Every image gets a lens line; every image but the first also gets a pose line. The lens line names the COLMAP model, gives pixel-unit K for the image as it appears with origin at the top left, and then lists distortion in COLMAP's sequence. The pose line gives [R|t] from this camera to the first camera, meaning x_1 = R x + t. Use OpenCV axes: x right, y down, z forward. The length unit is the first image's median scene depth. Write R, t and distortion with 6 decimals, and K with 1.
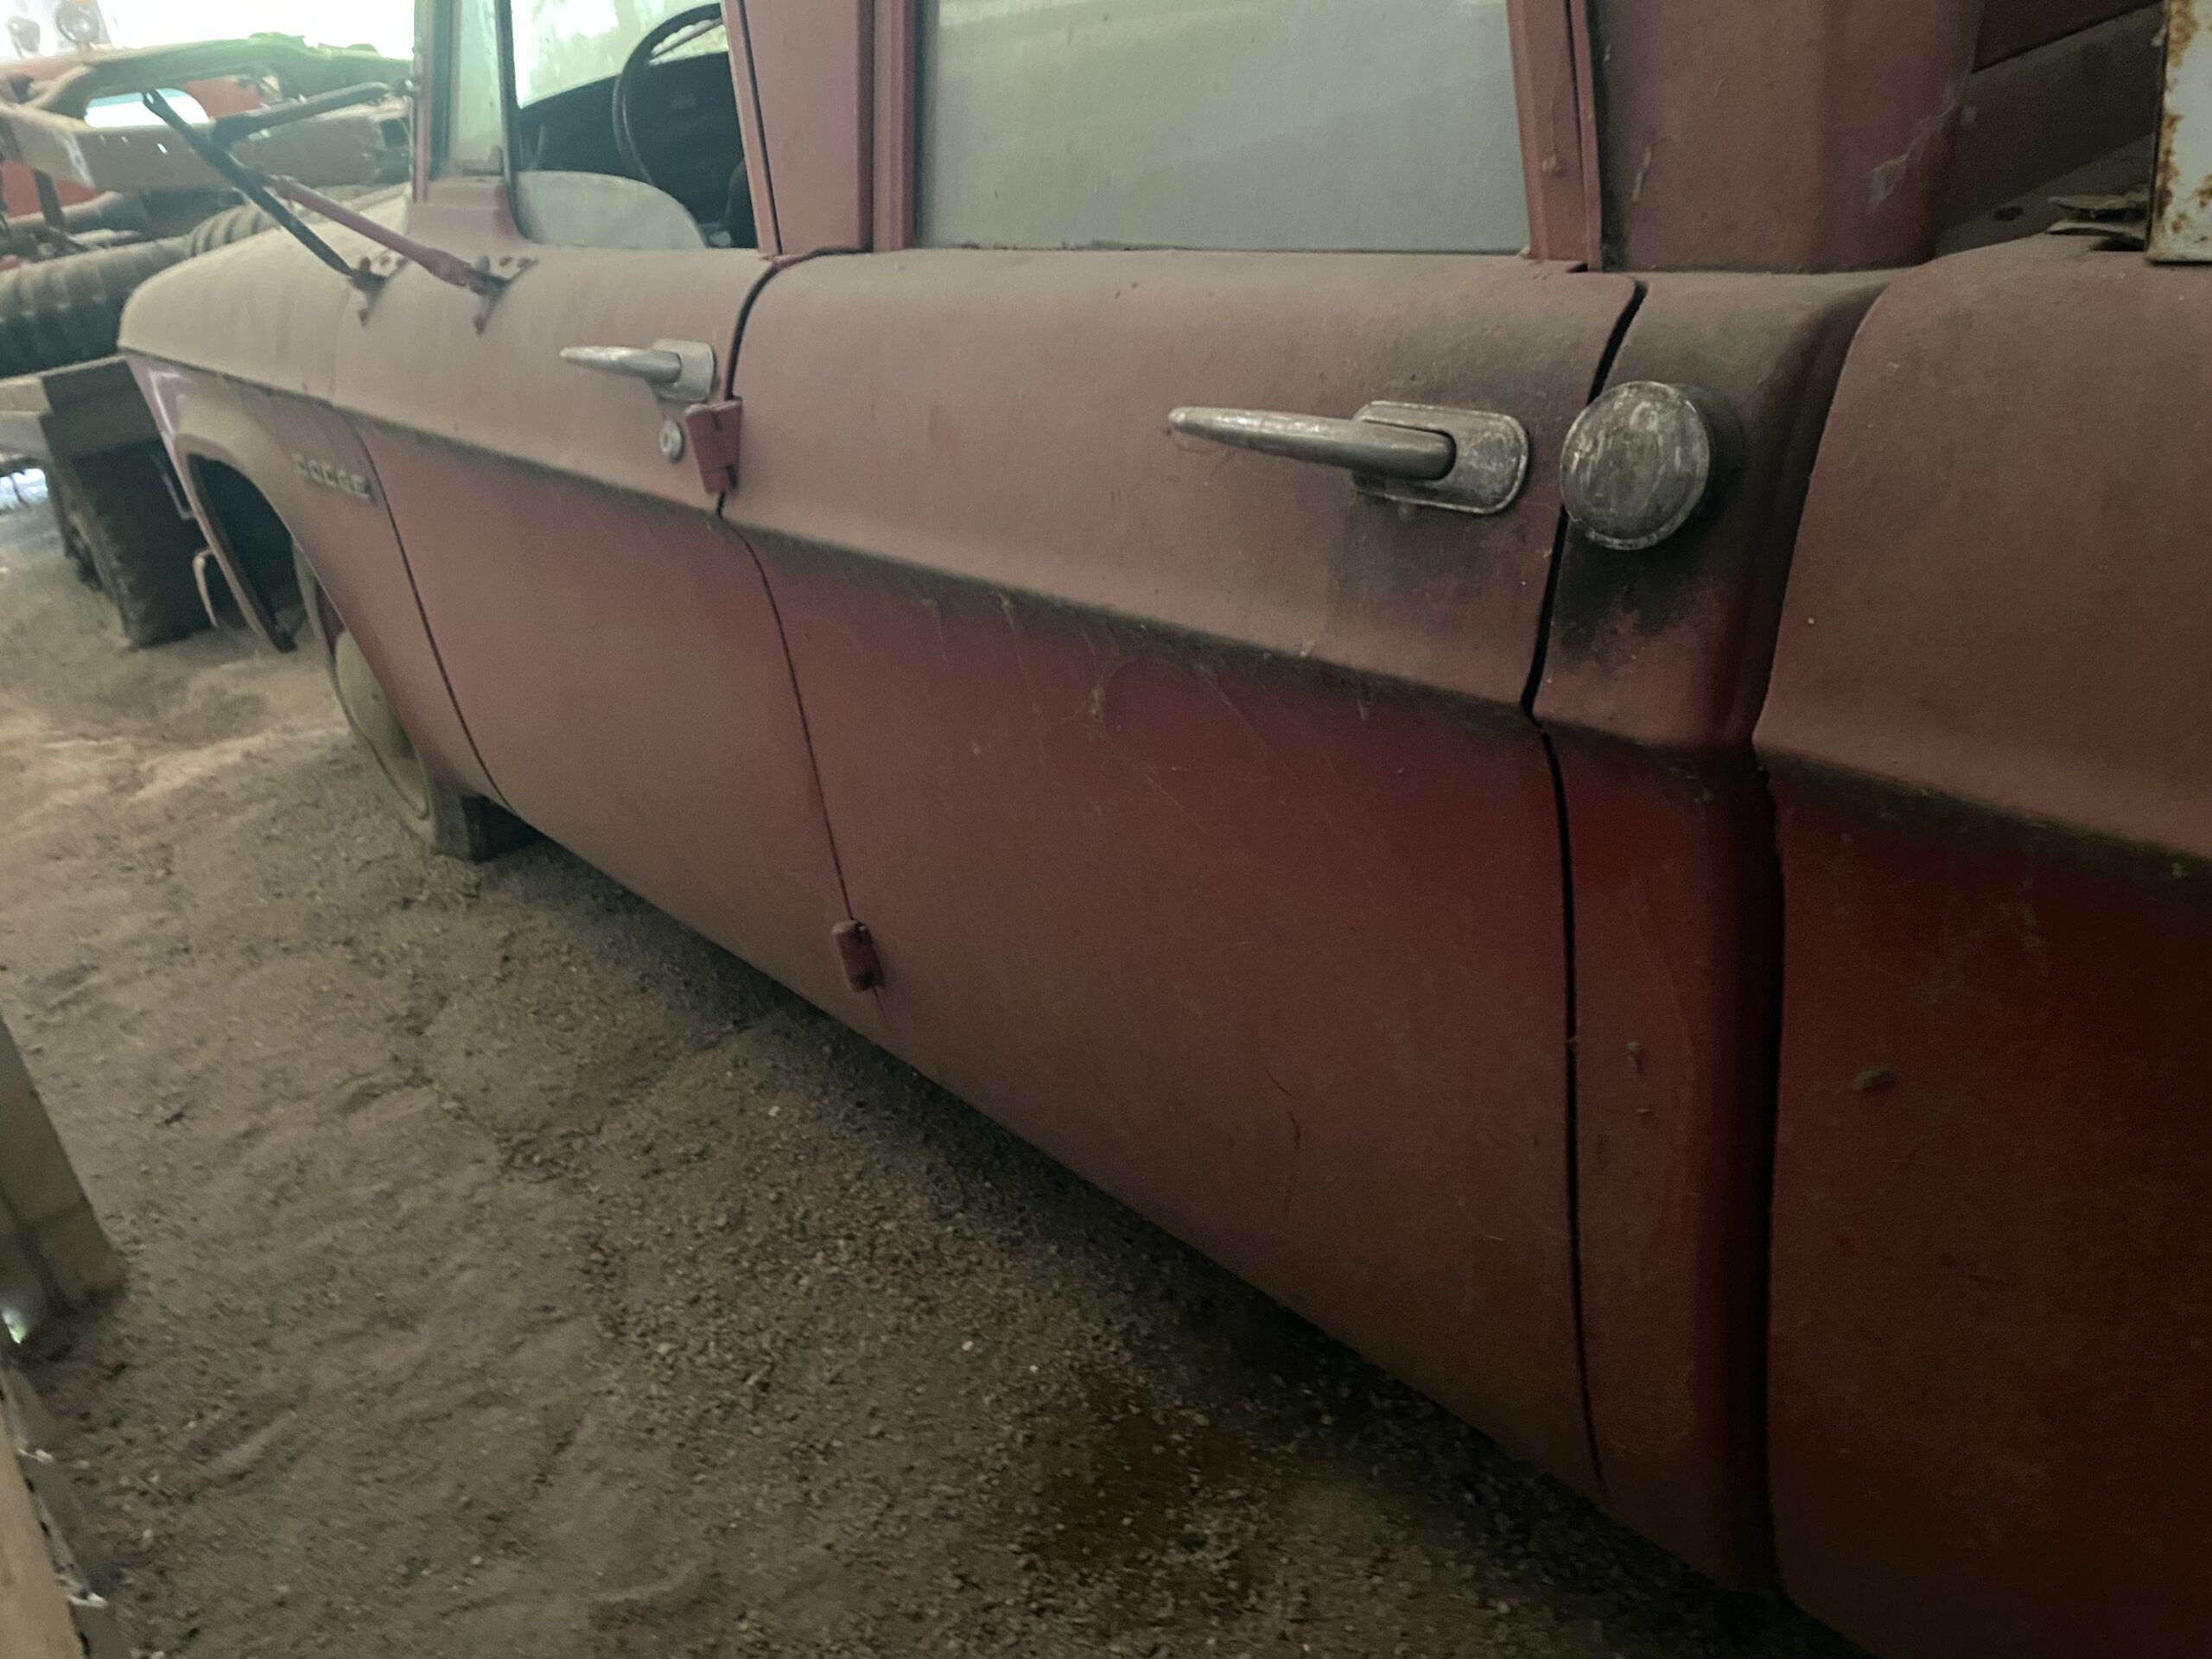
lens RADIAL K [[1695.8, 0, 1054.9], [0, 1695.8, 771.5], [0, 0, 1]] dist [0.027789, -0.007039]
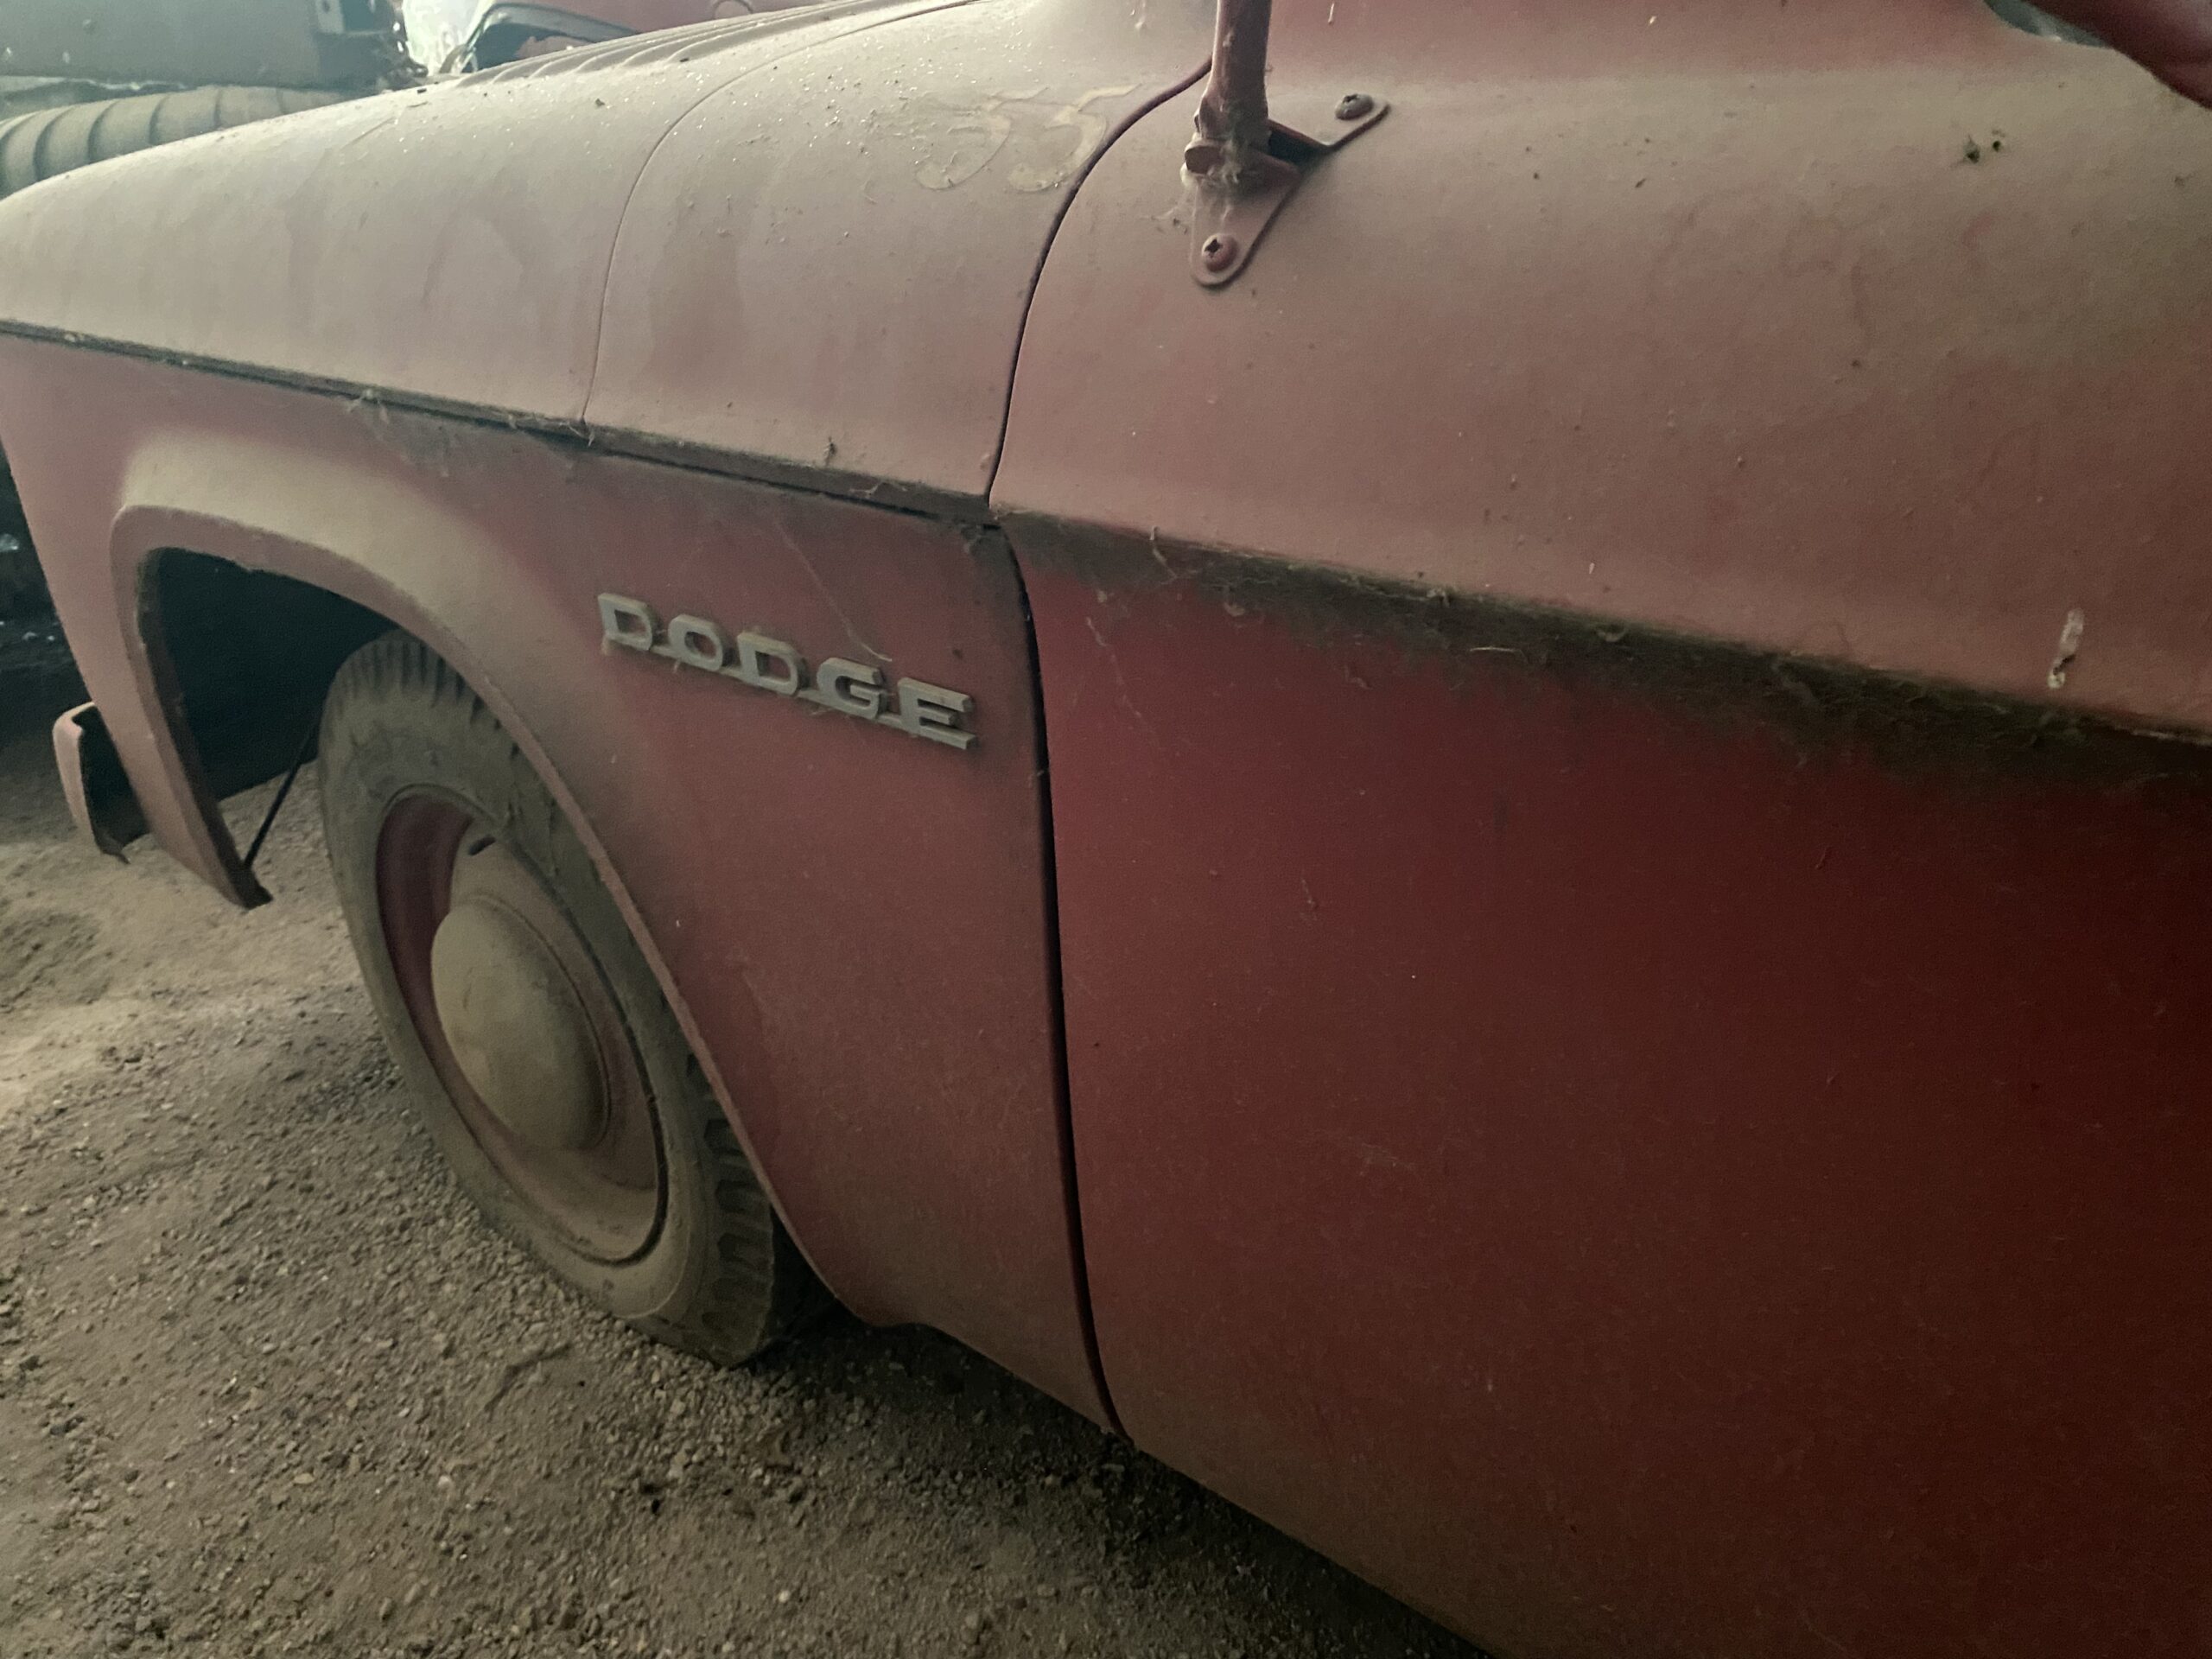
lens RADIAL K [[1677.0, 0, 1097.6], [0, 1677.0, 835.9], [0, 0, 1]] dist [0.020282, -0.017739]
pose [[0.975664, 0.014599, 0.218785, -0.302991], [-0.013631, 0.999889, -0.005934, -0.091633], [-0.218847, 0.002807, 0.975755, 0.416362]]
